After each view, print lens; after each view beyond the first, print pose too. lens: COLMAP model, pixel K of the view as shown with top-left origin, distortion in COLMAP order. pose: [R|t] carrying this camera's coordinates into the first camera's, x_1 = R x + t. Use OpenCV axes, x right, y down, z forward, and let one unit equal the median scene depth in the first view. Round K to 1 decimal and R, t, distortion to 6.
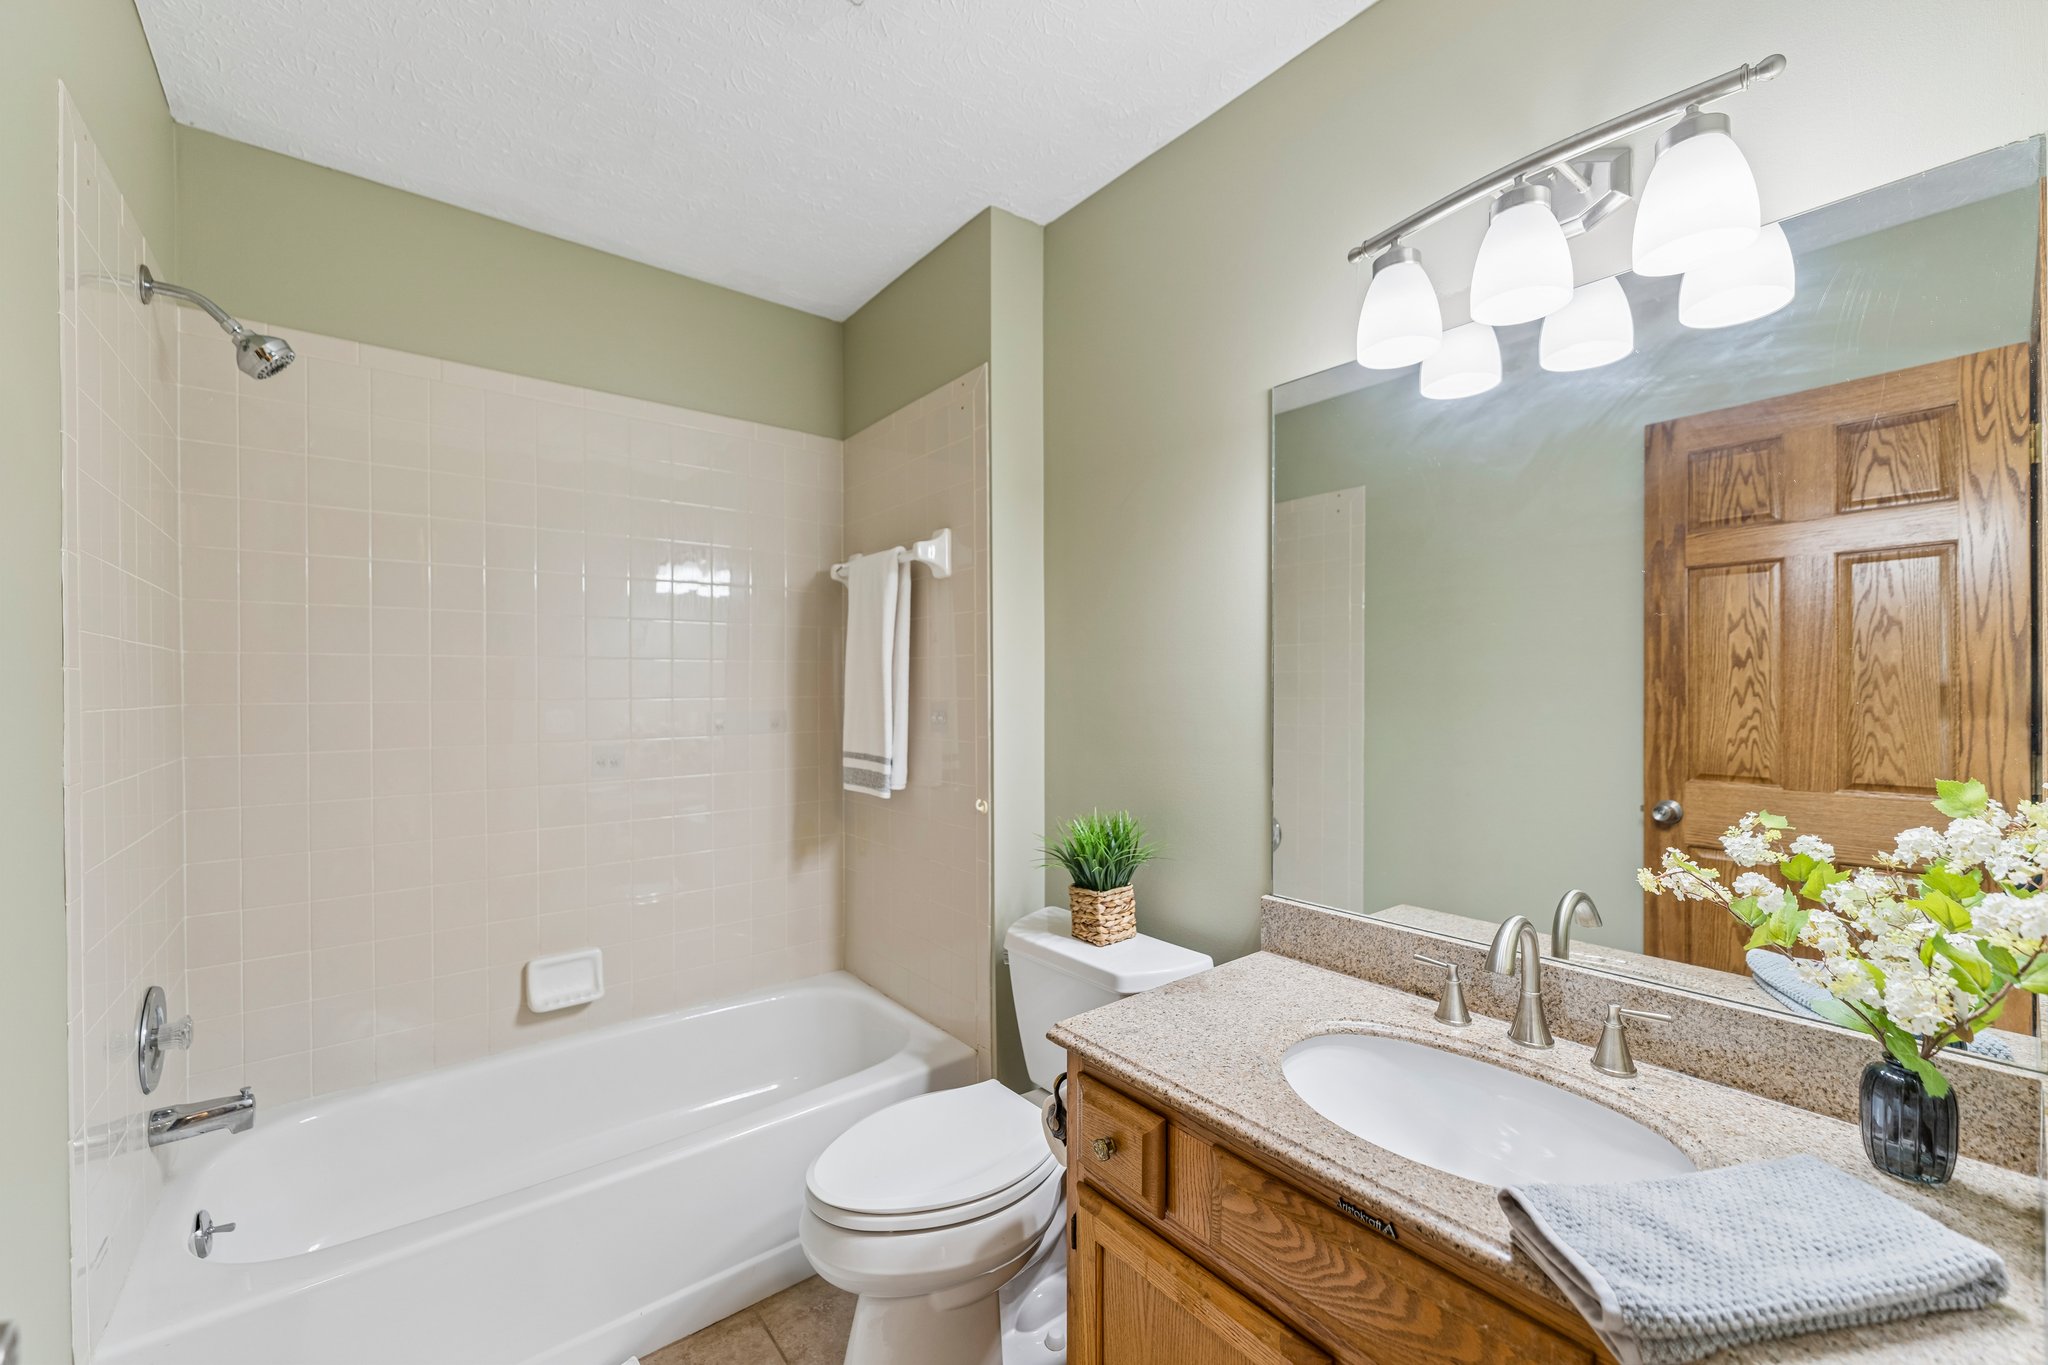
lens RADIAL K [[814.2, 0, 1020.0], [0, 814.2, 680.9], [0, 0, 1]] dist [-0.001663, -0.000182]
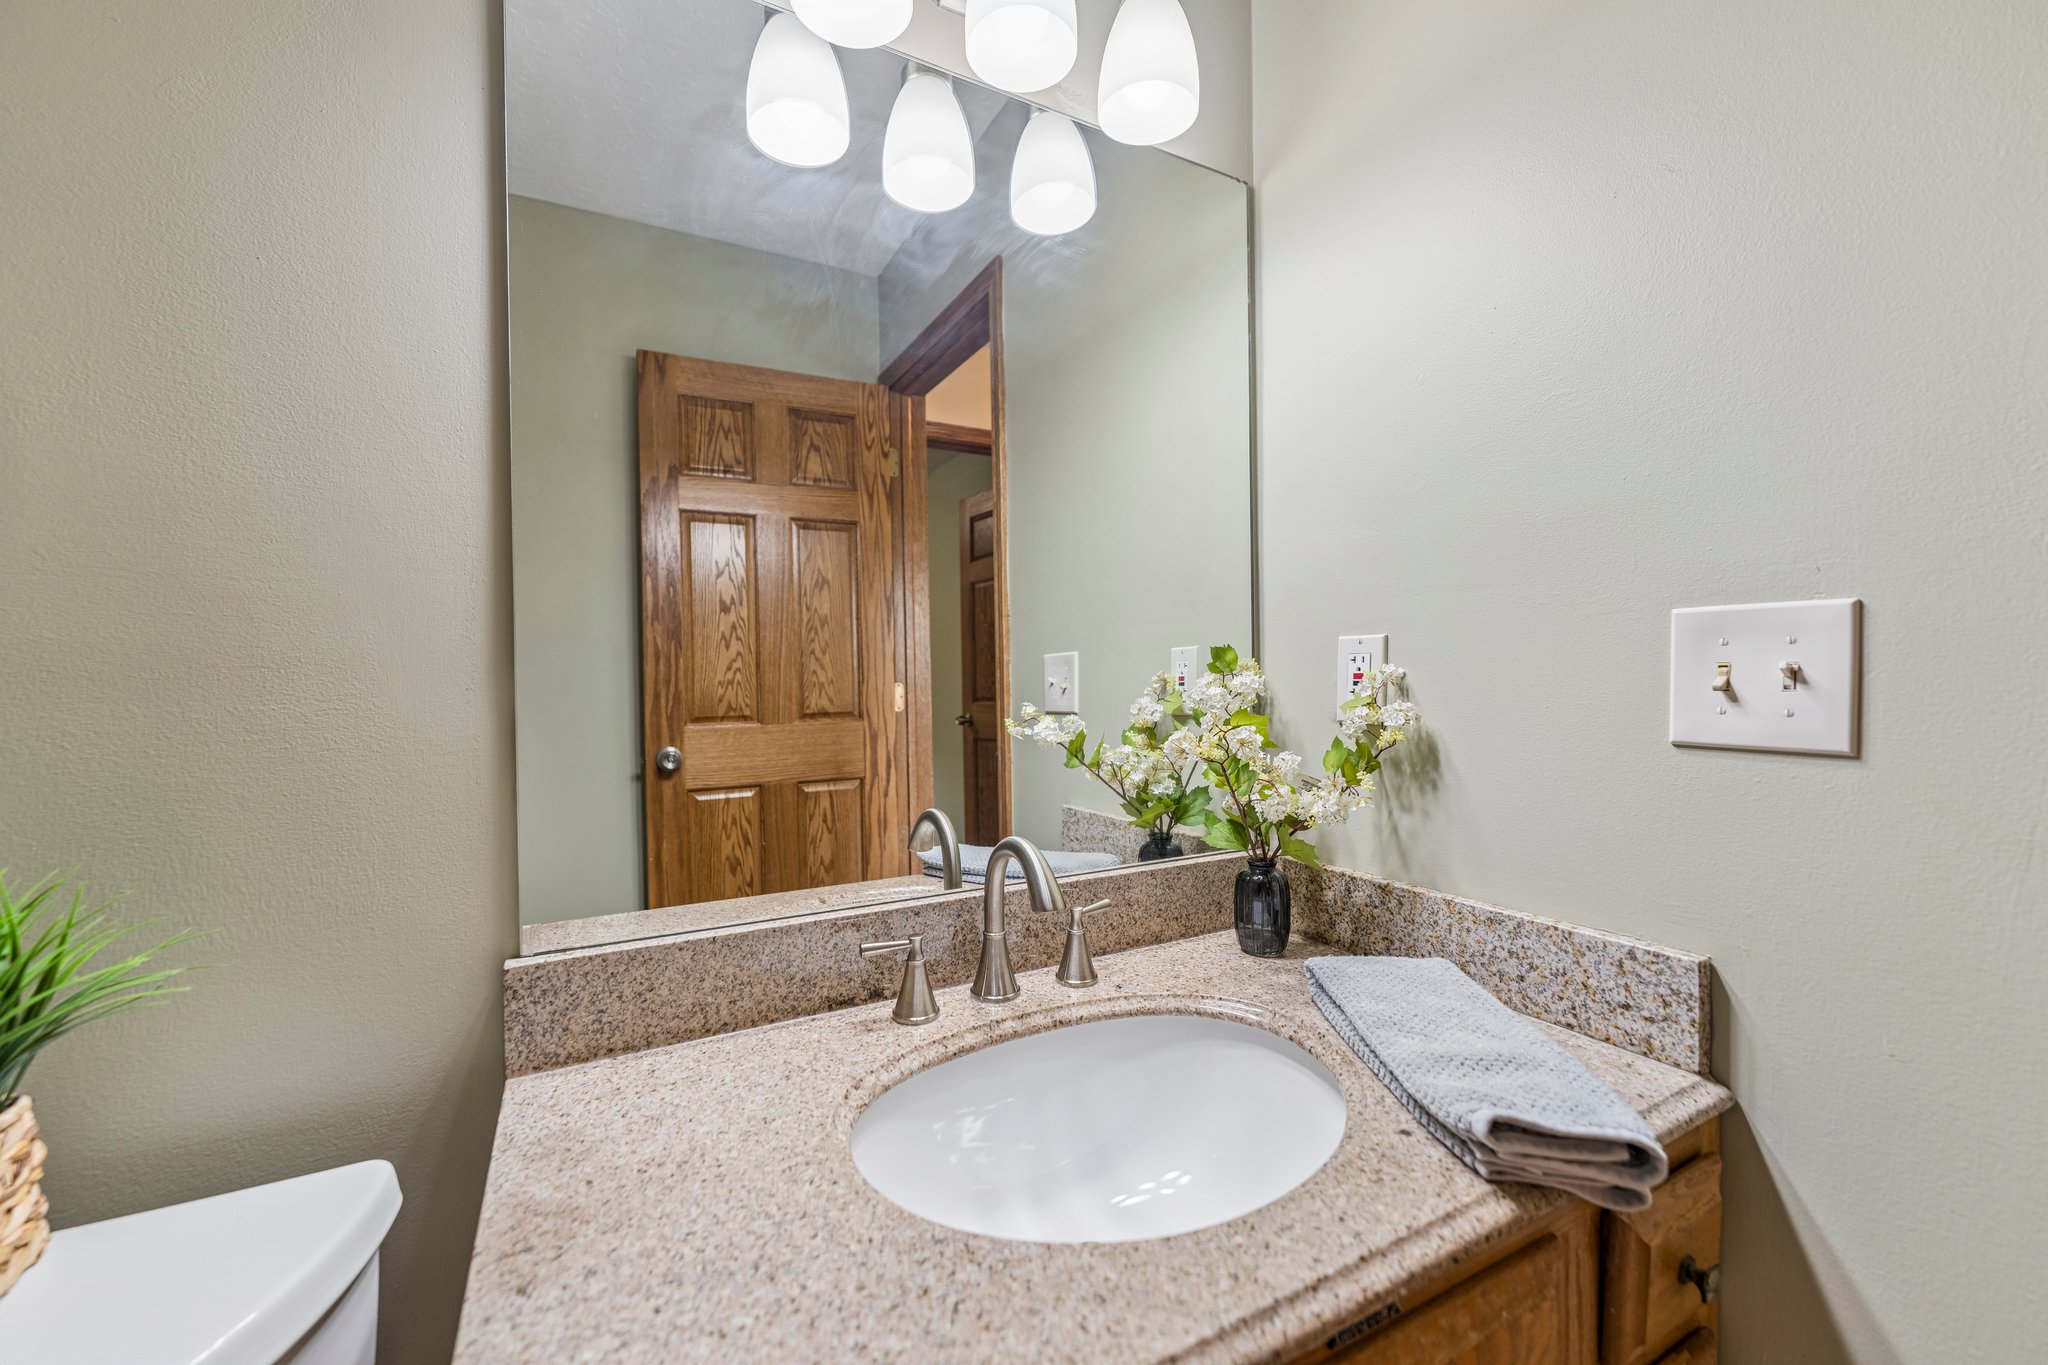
lens RADIAL K [[814.2, 0, 1020.0], [0, 814.2, 680.9], [0, 0, 1]] dist [-0.001663, -0.000182]
pose [[0.178724, -0.002982, 0.983895, -0.087207], [0.005382, 0.999983, 0.002053, 0.078289], [-0.983884, 0.004929, 0.178737, 0.482577]]
